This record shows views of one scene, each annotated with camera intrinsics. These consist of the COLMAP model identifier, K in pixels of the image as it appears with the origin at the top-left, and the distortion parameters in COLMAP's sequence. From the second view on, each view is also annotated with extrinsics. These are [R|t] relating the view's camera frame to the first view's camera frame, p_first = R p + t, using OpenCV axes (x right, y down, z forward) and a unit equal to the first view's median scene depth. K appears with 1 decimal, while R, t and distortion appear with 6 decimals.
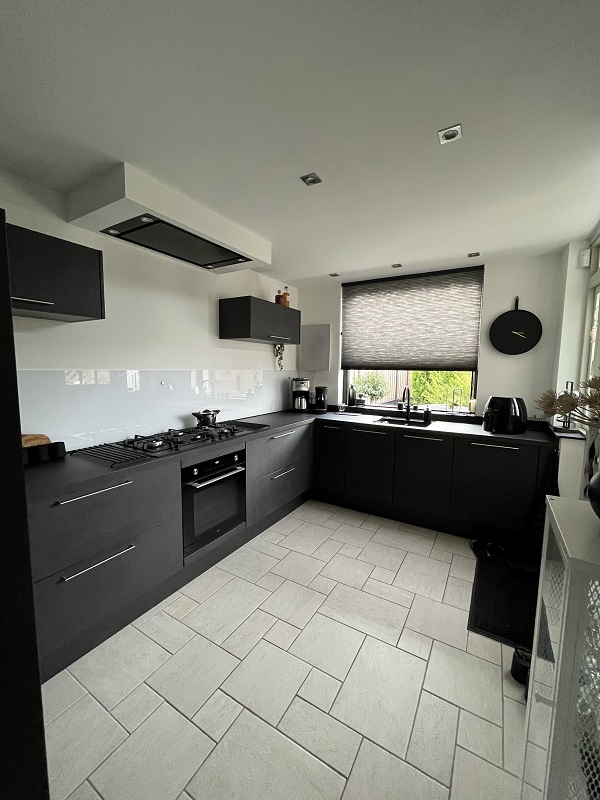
lens RADIAL K [[321.7, 0, 306.0], [0, 321.7, 400.0], [0, 0, 1]] dist [-0.002375, -0.000643]
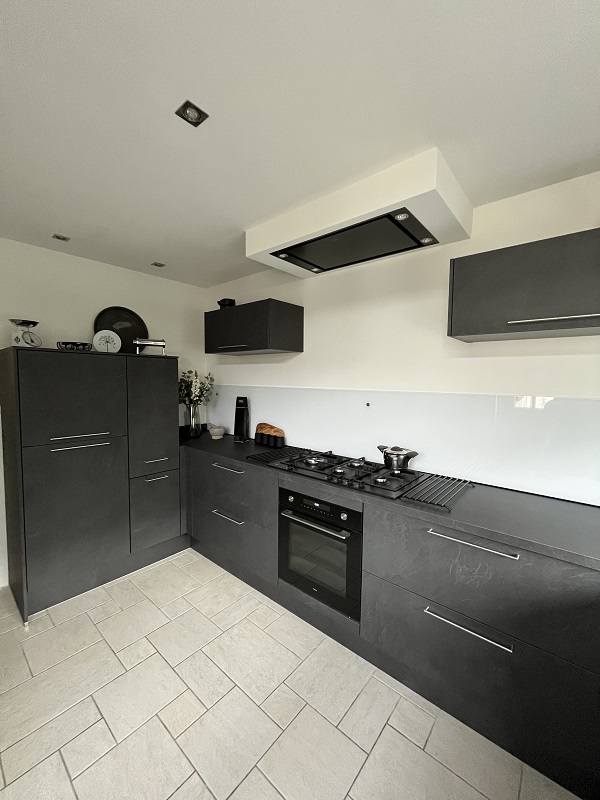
lens RADIAL K [[321.7, 0, 303.2], [0, 321.7, 399.6], [0, 0, 1]] dist [-0.002375, -0.000643]
pose [[-0.164965, 0.051838, -0.984936, 0.341941], [-0.114998, 0.990796, 0.071408, -0.081264], [0.979572, 0.125045, -0.157486, 0.712811]]
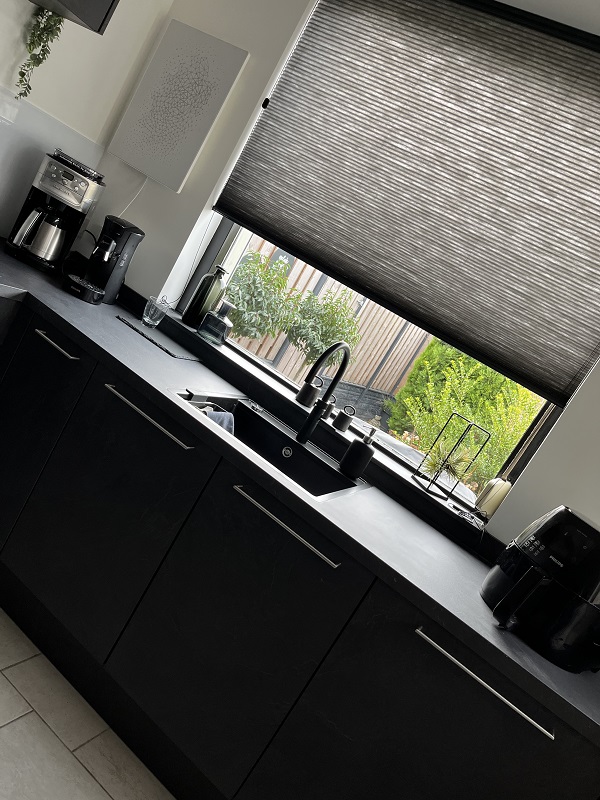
lens RADIAL K [[606.4, 0, 298.0], [0, 606.4, 403.4], [0, 0, 1]] dist [0.016848, -0.003710]
pose [[0.871676, 0.464908, 0.155055, 0.204795], [-0.480395, 0.873150, 0.082645, -0.017987], [-0.096964, -0.146527, 0.984443, 0.421129]]
